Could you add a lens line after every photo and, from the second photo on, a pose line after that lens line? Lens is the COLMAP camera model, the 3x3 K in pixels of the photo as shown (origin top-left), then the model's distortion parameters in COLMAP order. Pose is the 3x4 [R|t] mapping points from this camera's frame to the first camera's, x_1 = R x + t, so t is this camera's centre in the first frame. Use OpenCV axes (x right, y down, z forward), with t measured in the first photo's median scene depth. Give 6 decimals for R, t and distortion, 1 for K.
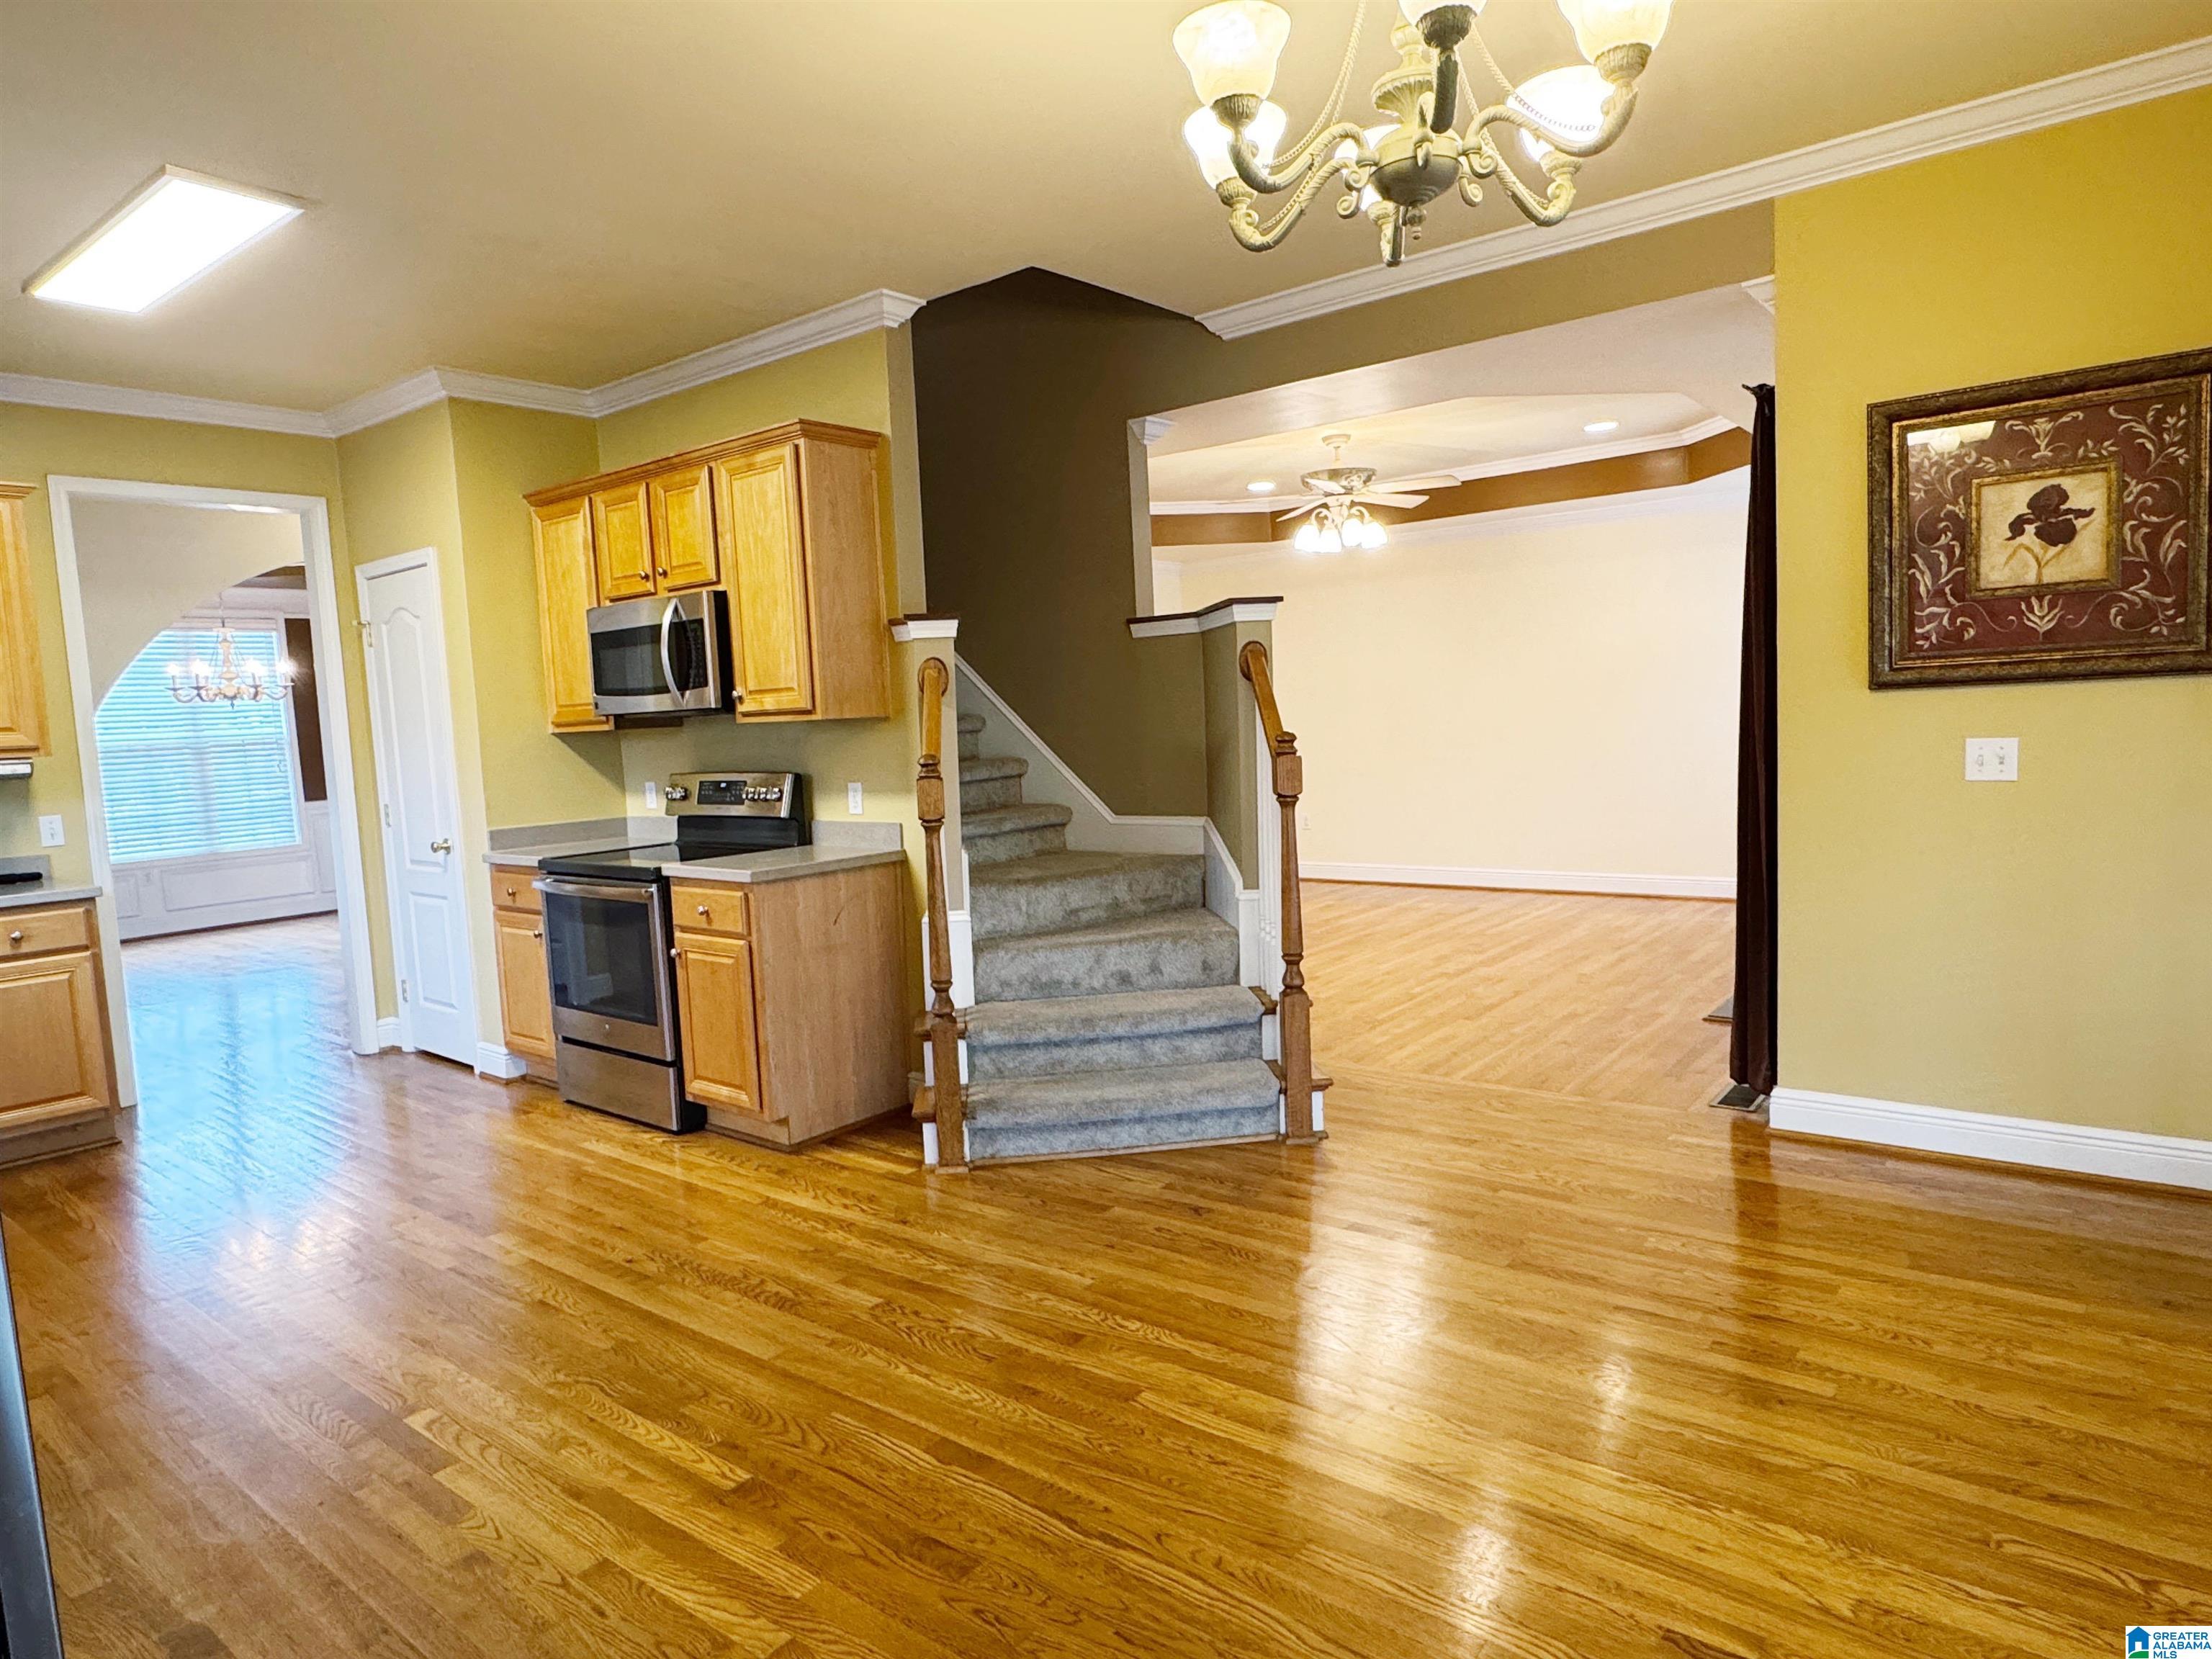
lens RADIAL K [[1316.5, 0, 1099.5], [0, 1316.5, 835.3], [0, 0, 1]] dist [-0.009670, 0.004126]
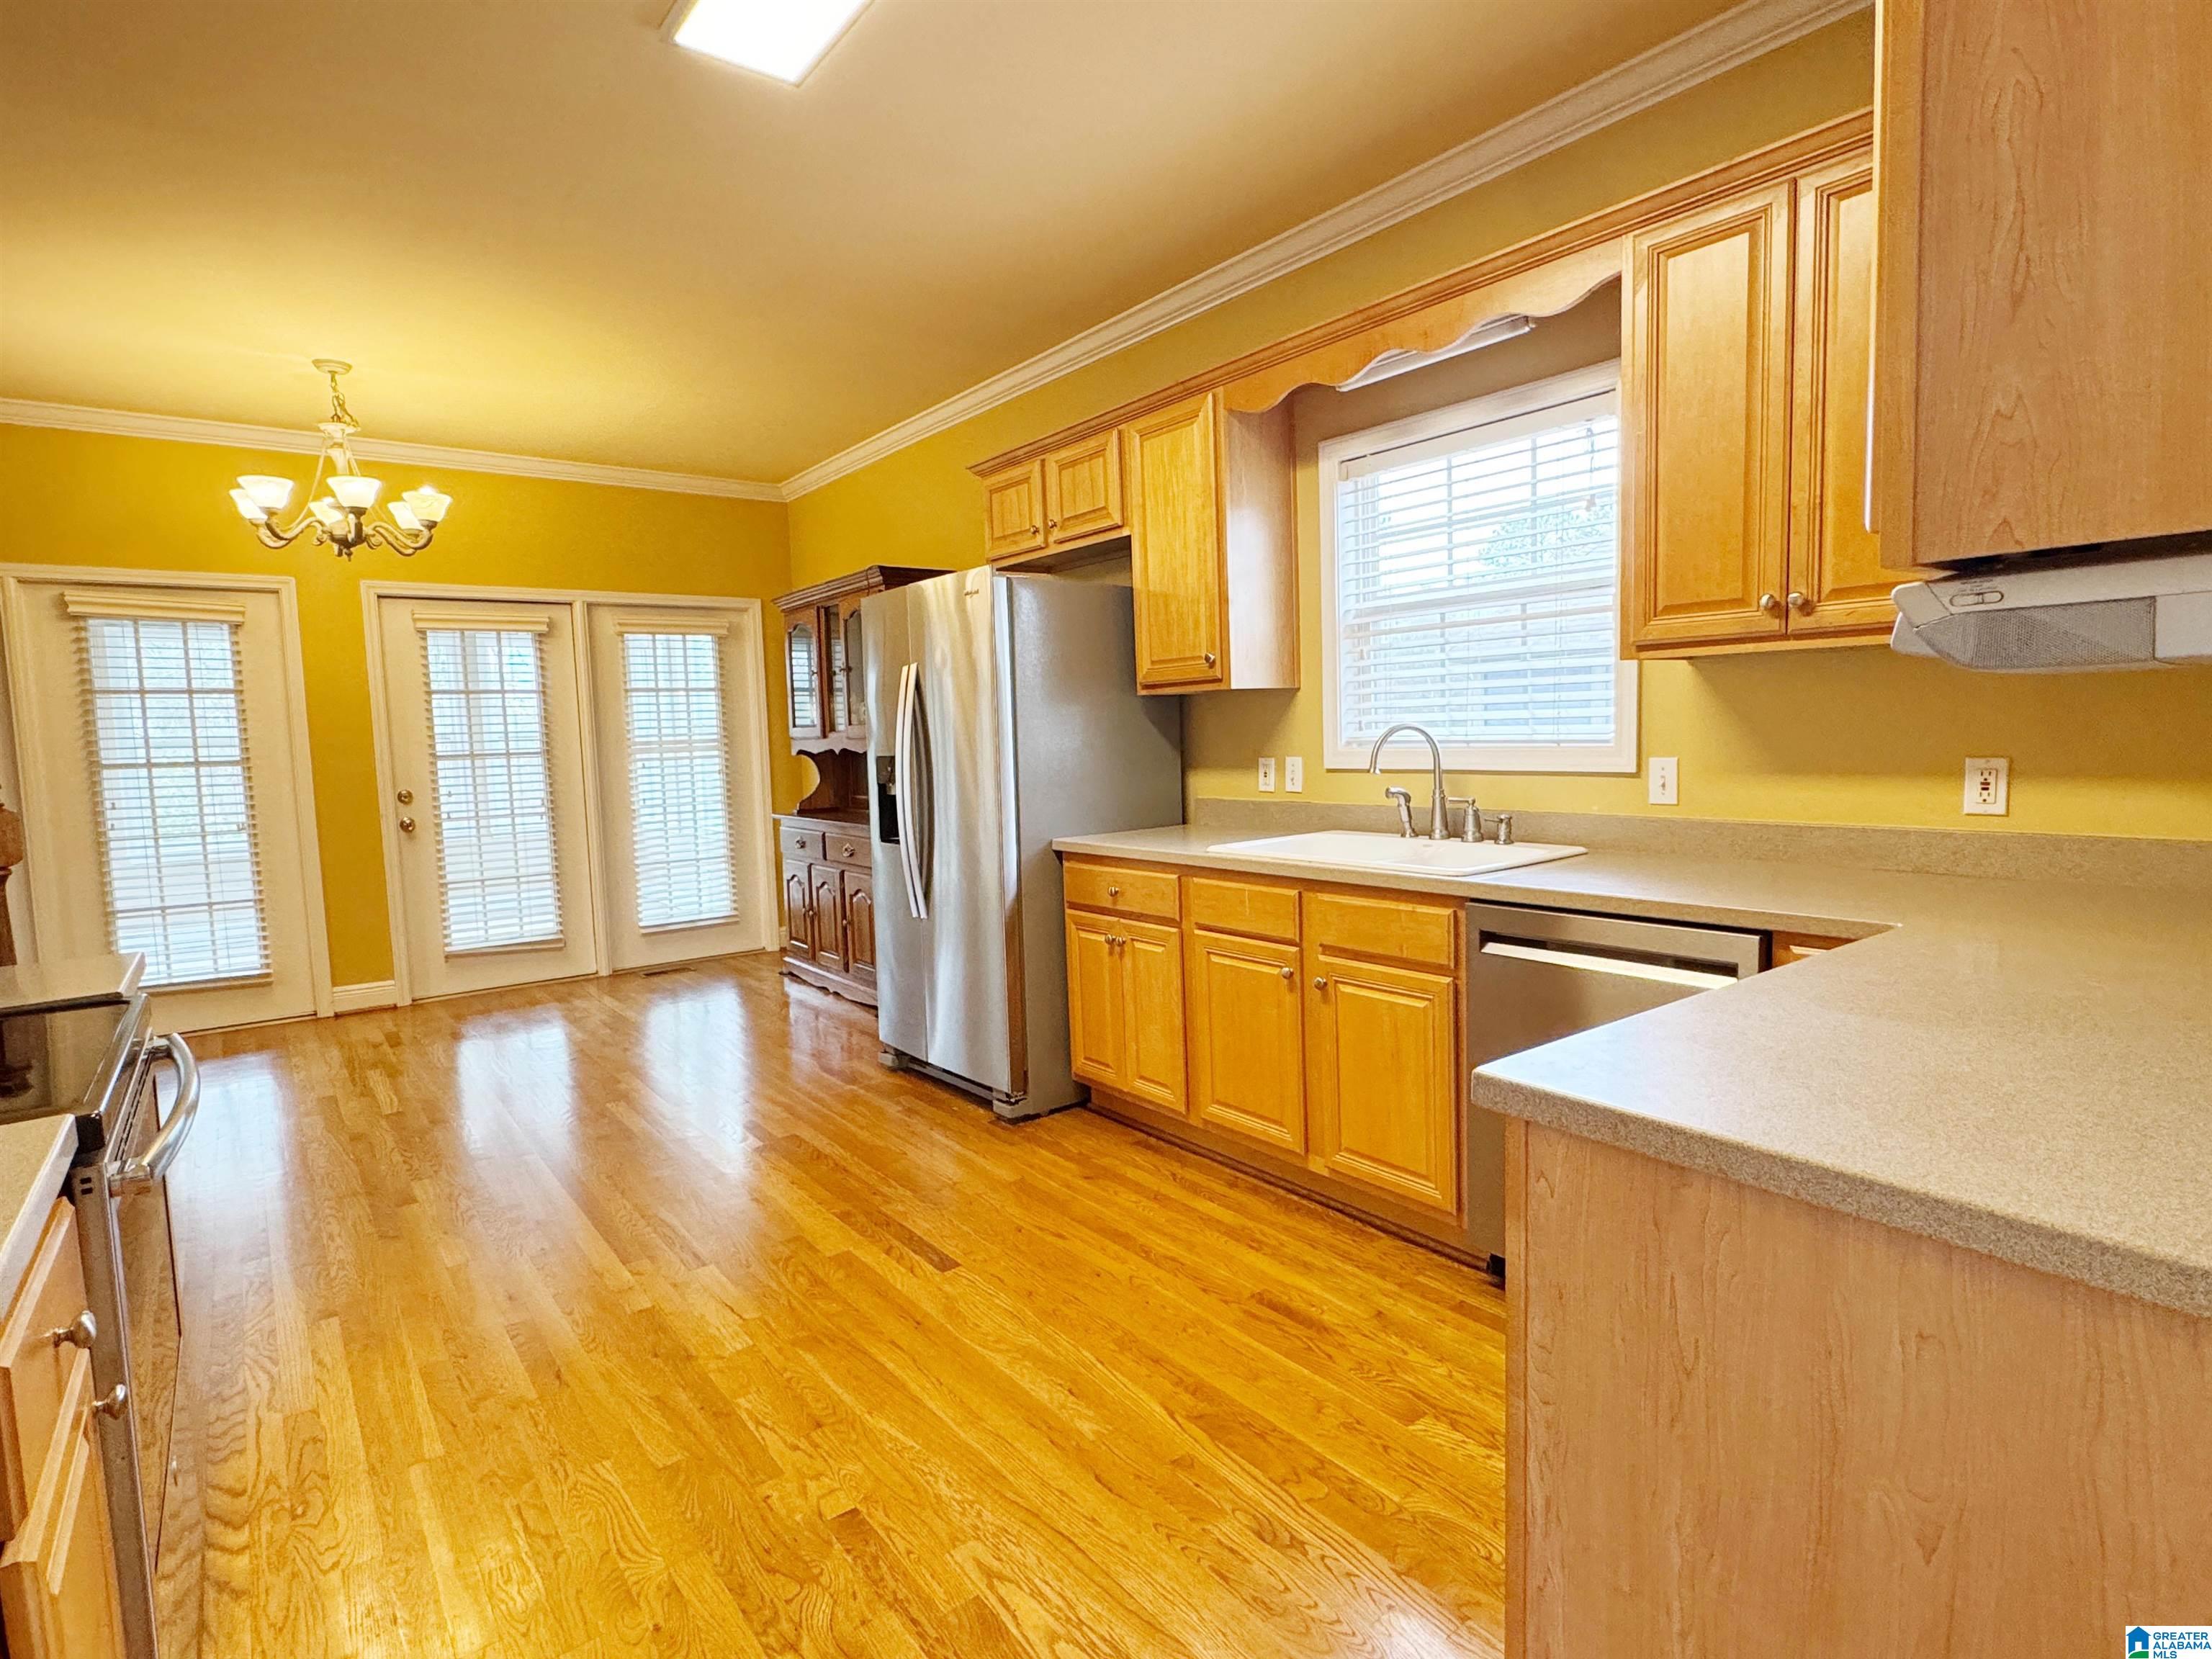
lens RADIAL K [[1129.5, 0, 1098.0], [0, 1129.5, 830.7], [0, 0, 1]] dist [-0.000137, -0.000627]
pose [[-0.967971, 0.056816, 0.244550, -0.725258], [0.100624, 0.980196, 0.170557, -0.064191], [-0.230017, 0.189702, -0.954518, 1.213872]]
